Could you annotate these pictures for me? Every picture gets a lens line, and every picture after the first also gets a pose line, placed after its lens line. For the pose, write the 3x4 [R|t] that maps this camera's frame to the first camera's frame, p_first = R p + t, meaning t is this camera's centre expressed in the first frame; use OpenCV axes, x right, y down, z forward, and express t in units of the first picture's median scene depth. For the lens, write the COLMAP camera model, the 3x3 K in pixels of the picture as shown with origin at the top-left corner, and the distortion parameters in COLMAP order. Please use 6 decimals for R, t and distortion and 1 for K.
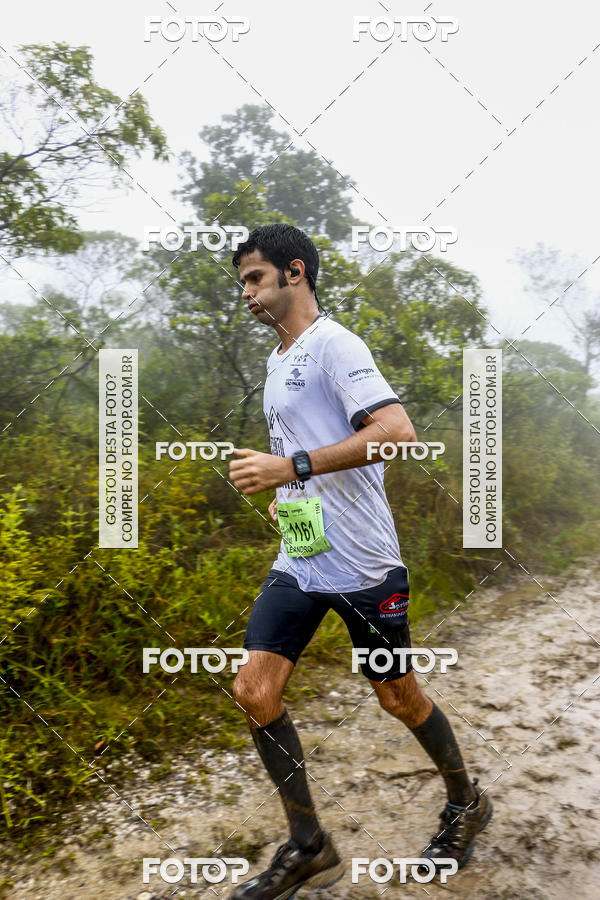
lens RADIAL K [[847.8, 0, 314.8], [0, 847.8, 440.3], [0, 0, 1]] dist [-0.076182, 0.000000]
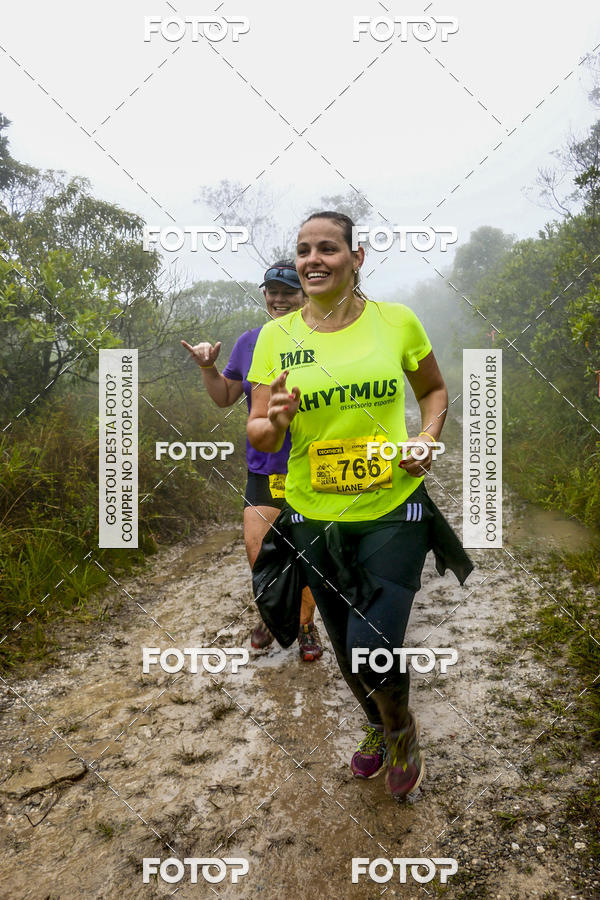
lens RADIAL K [[847.8, 0, 315.1], [0, 847.8, 443.2], [0, 0, 1]] dist [-0.076182, 0.000000]
pose [[0.943513, -0.120521, 0.308638, 0.122045], [0.099369, 0.991548, 0.083420, -0.006540], [-0.316083, -0.048039, 0.947515, 0.071344]]
